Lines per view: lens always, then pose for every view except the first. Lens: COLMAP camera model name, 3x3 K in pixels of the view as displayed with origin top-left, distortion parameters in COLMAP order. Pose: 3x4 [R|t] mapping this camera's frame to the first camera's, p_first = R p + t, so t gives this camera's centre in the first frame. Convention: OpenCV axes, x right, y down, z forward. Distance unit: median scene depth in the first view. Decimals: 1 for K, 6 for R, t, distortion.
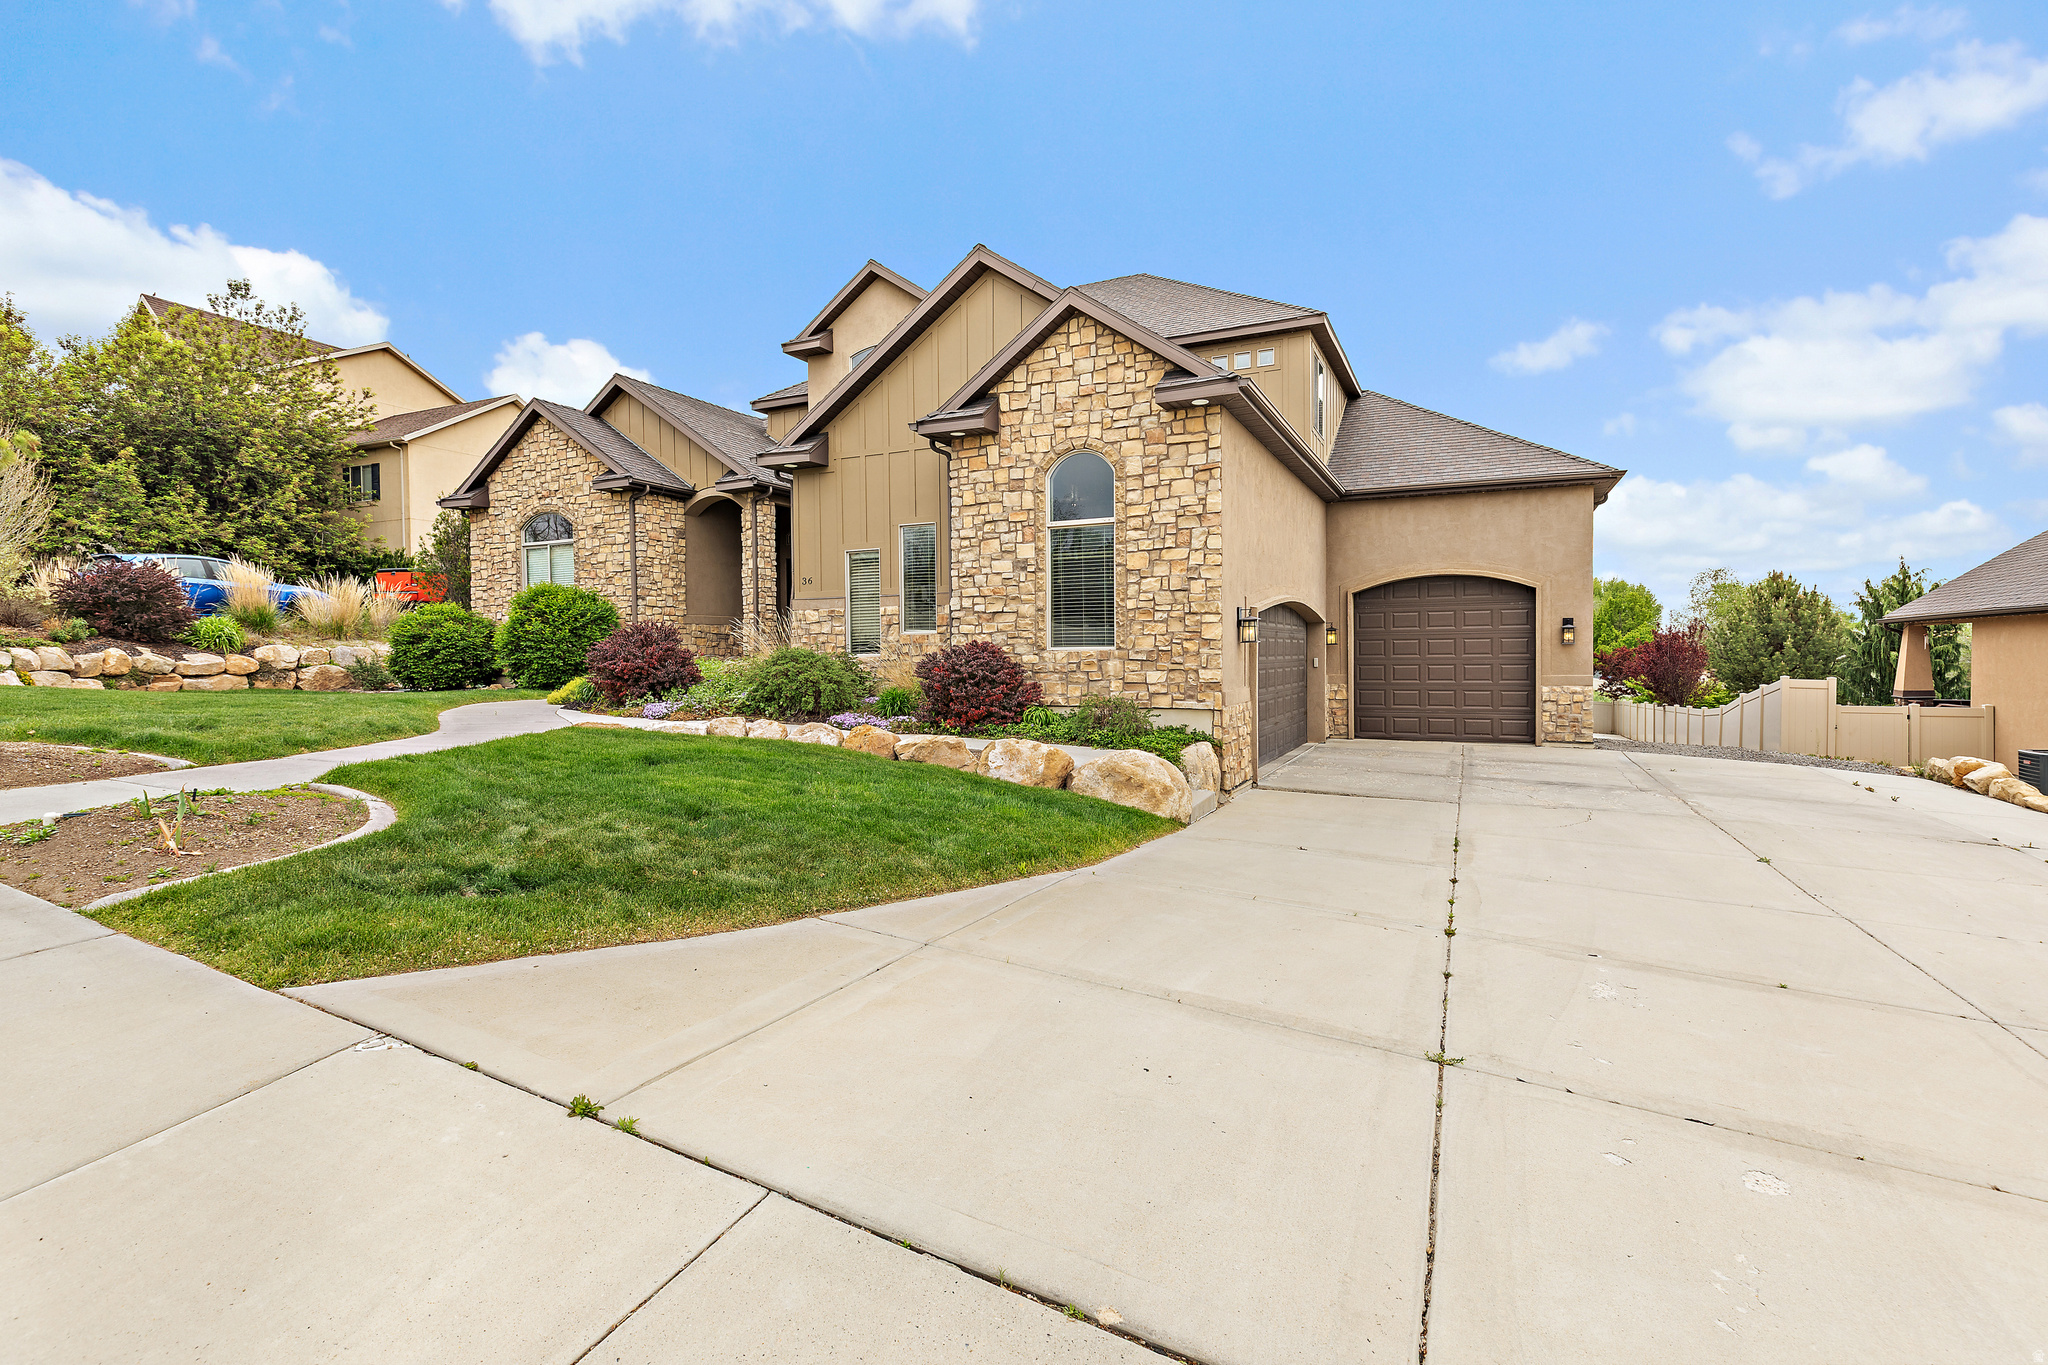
lens RADIAL K [[952.4, 0, 1019.4], [0, 952.4, 676.7], [0, 0, 1]] dist [0.005124, -0.000872]
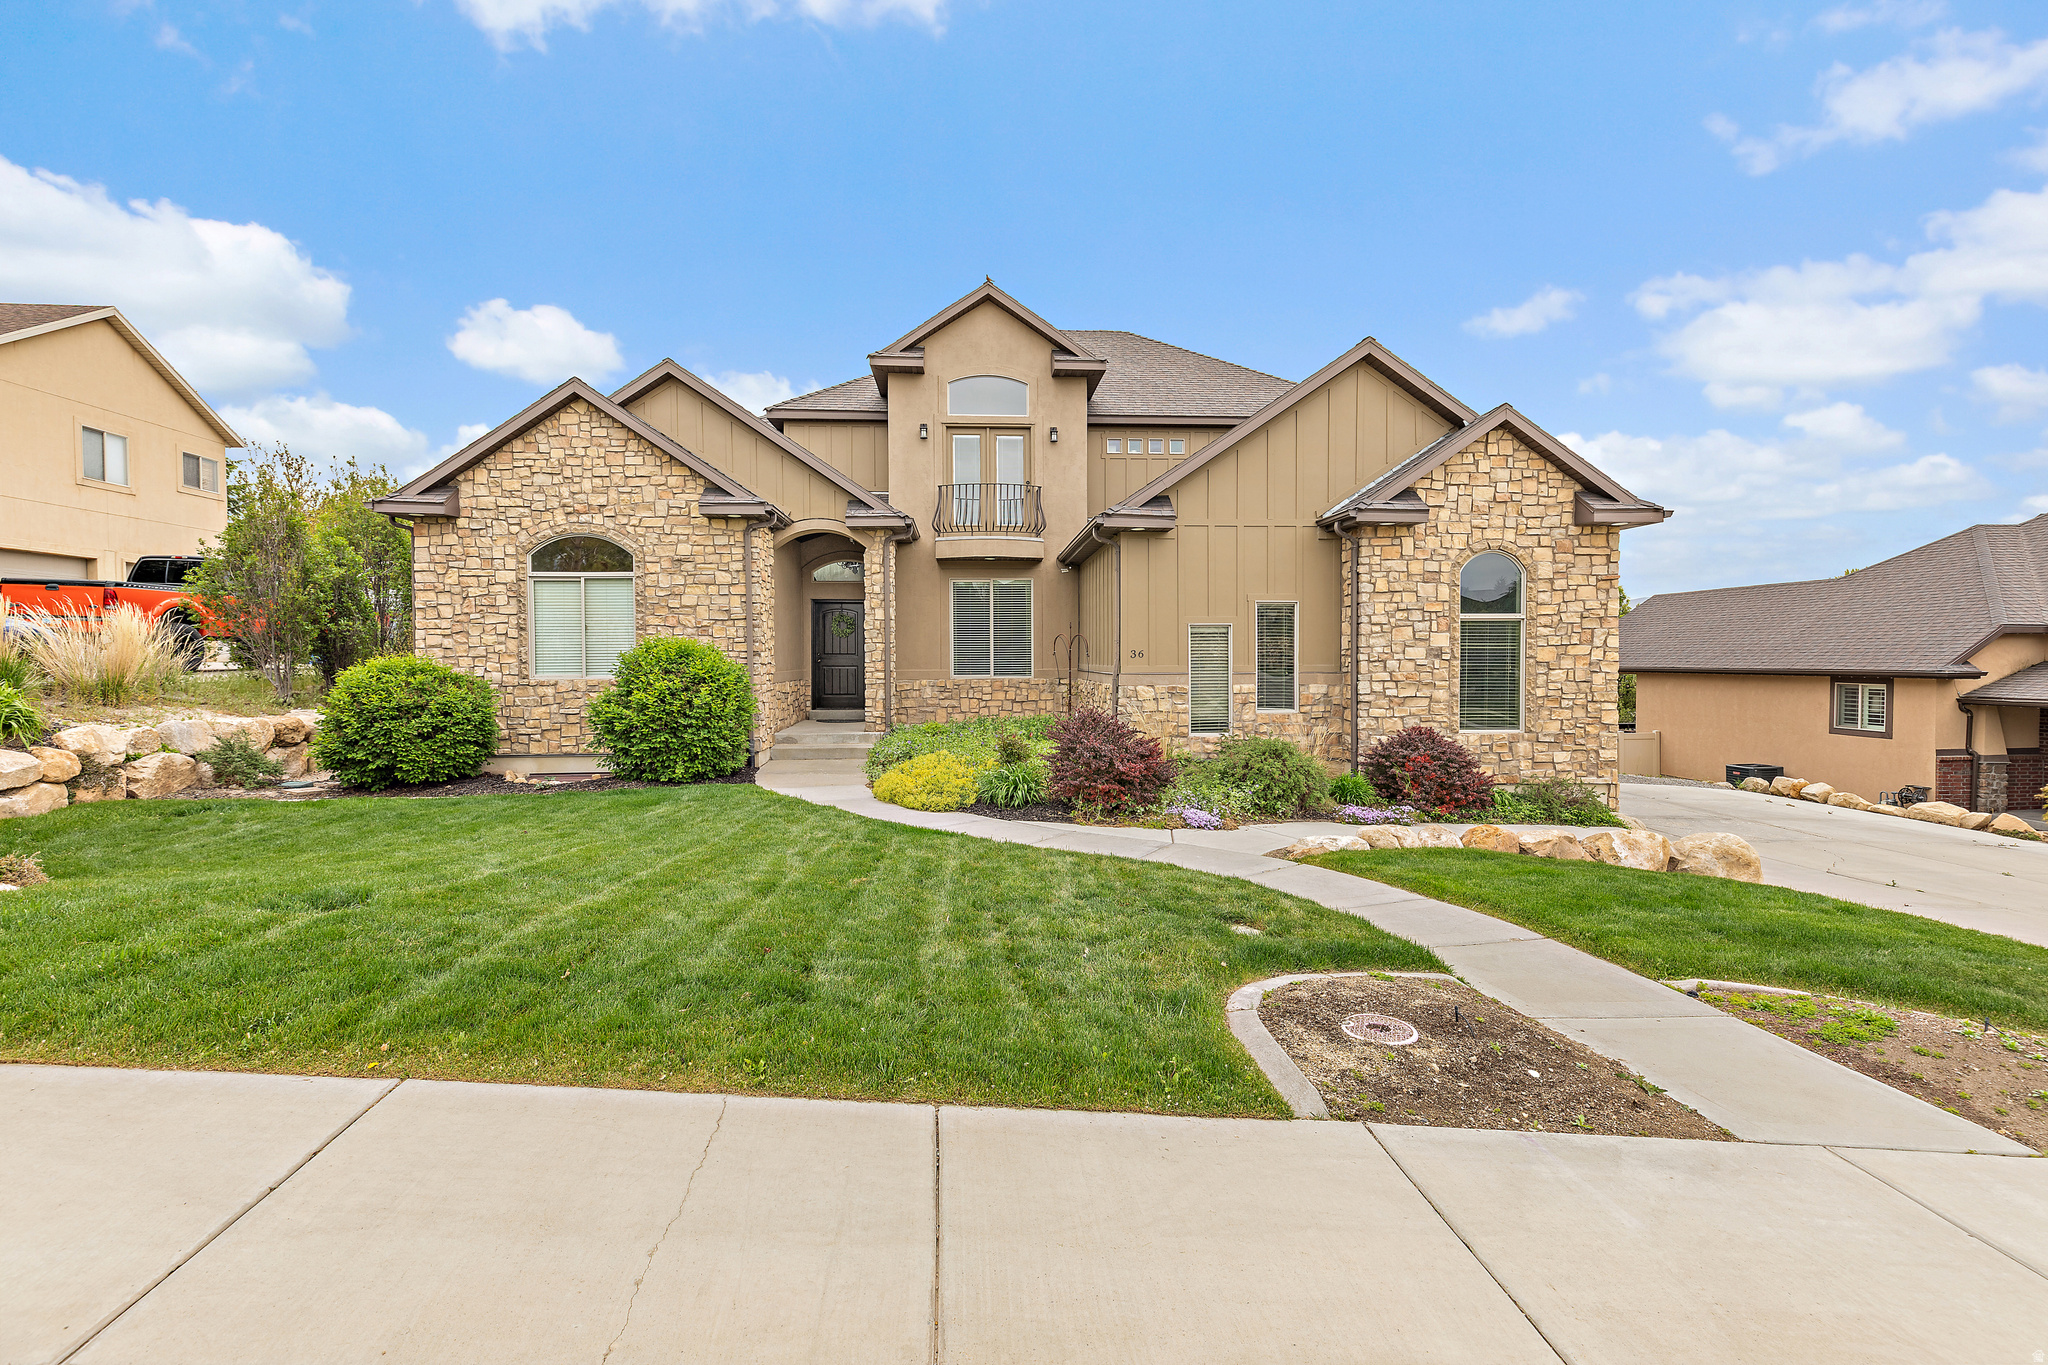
lens RADIAL K [[952.4, 0, 1028.9], [0, 952.4, 684.9], [0, 0, 1]] dist [0.005124, -0.000872]
pose [[0.864995, -0.009545, 0.501690, -0.660963], [0.008902, 0.999954, 0.003675, -0.064210], [-0.501702, 0.001287, 0.865040, 0.222290]]
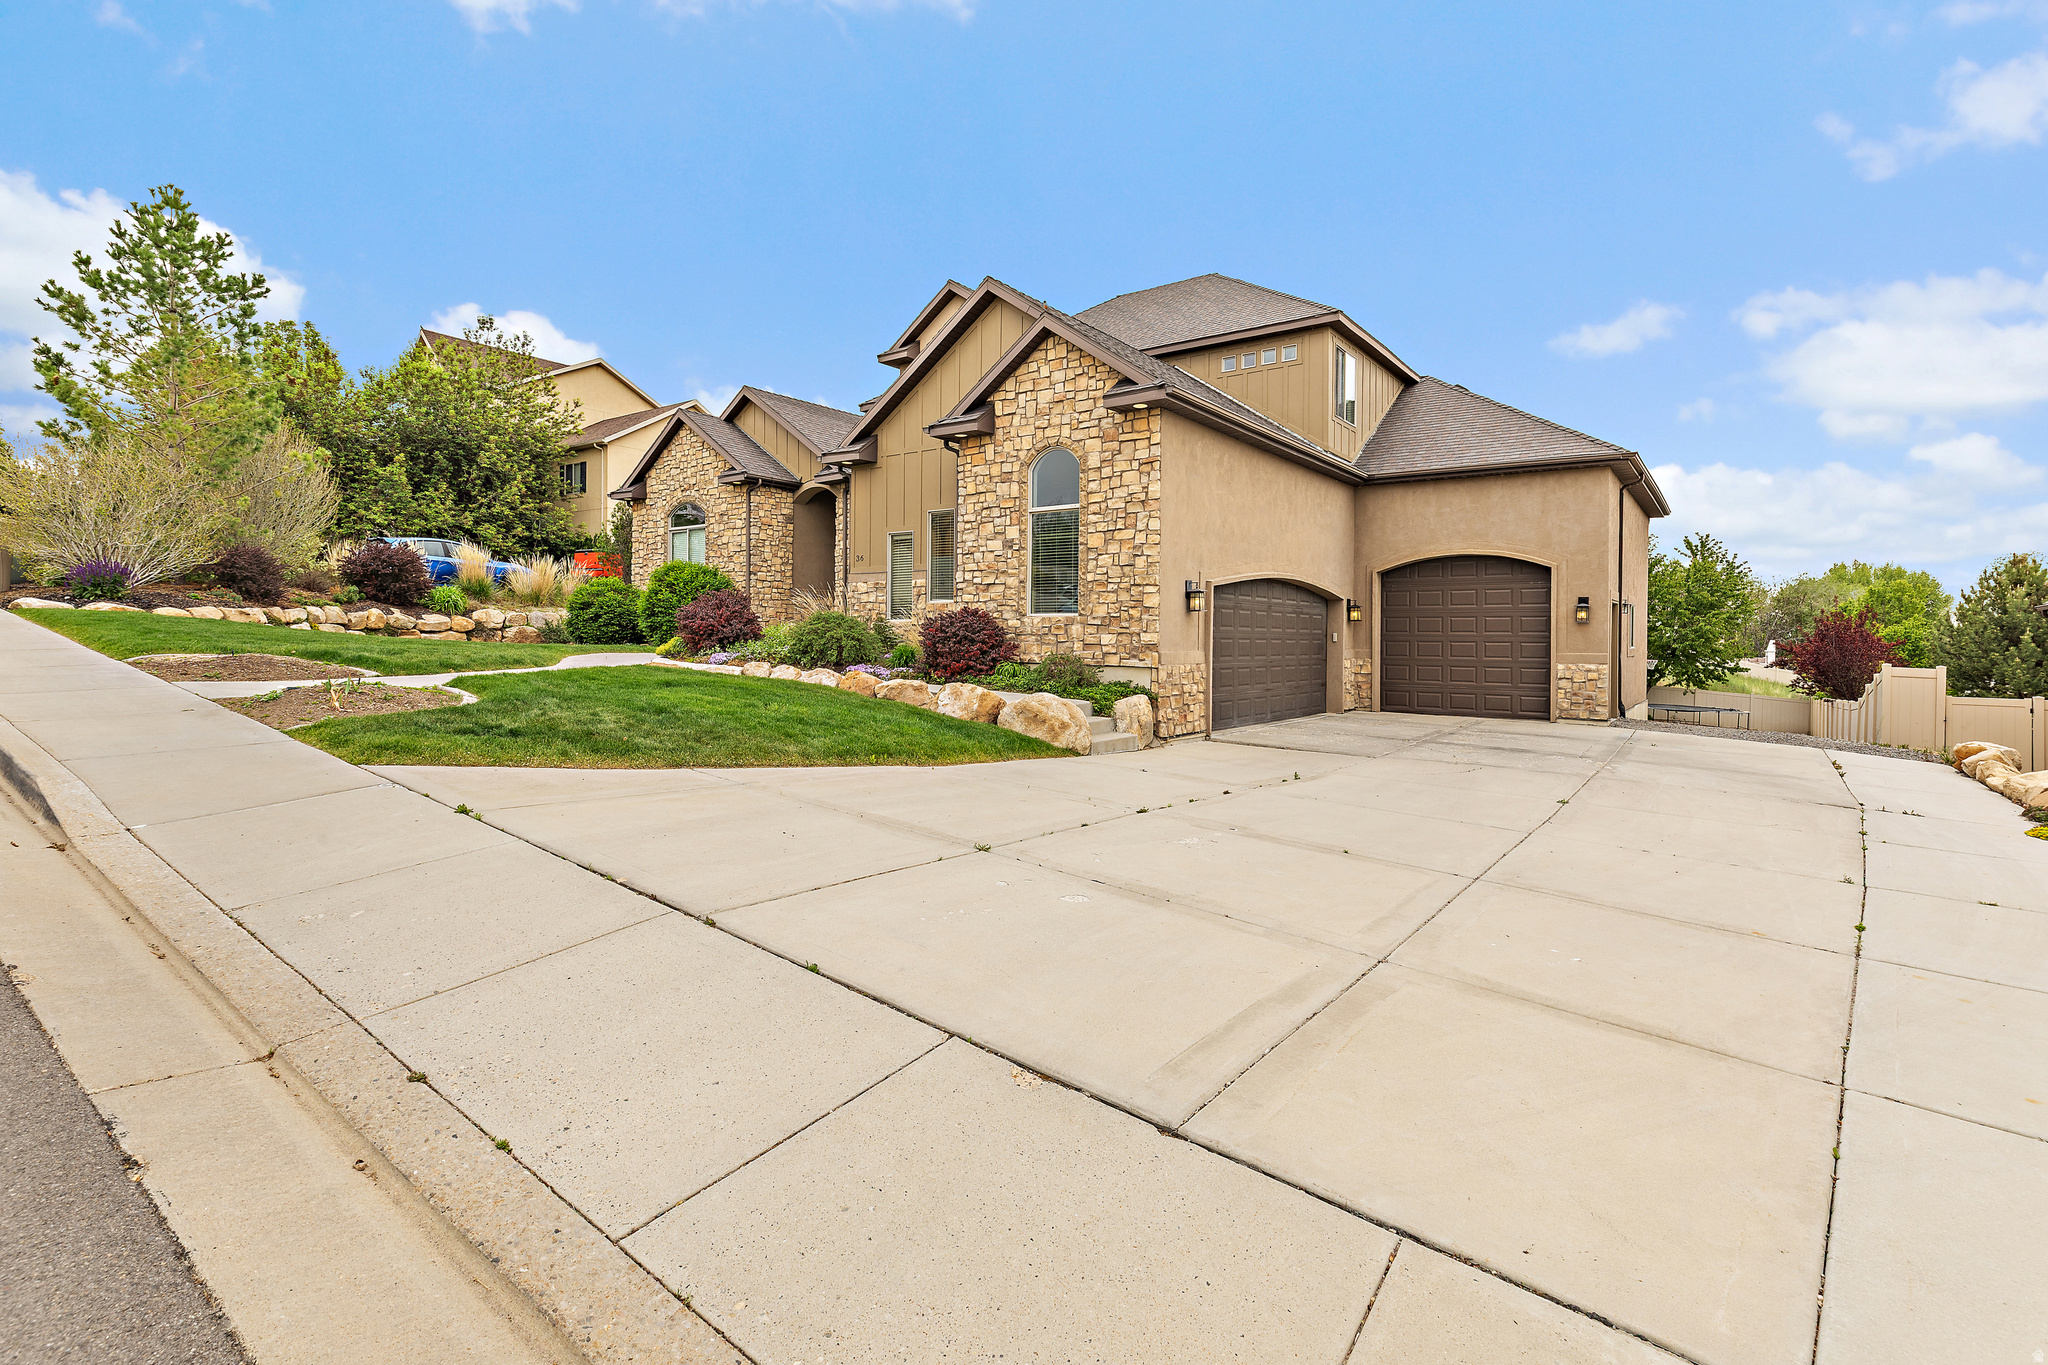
lens RADIAL K [[952.4, 0, 1009.2], [0, 952.4, 653.2], [0, 0, 1]] dist [0.005124, -0.000872]
pose [[0.980071, 0.022246, -0.197397, 0.172644], [-0.023783, 0.999702, -0.005421, 0.018200], [0.197217, 0.010007, 0.980309, -0.119772]]
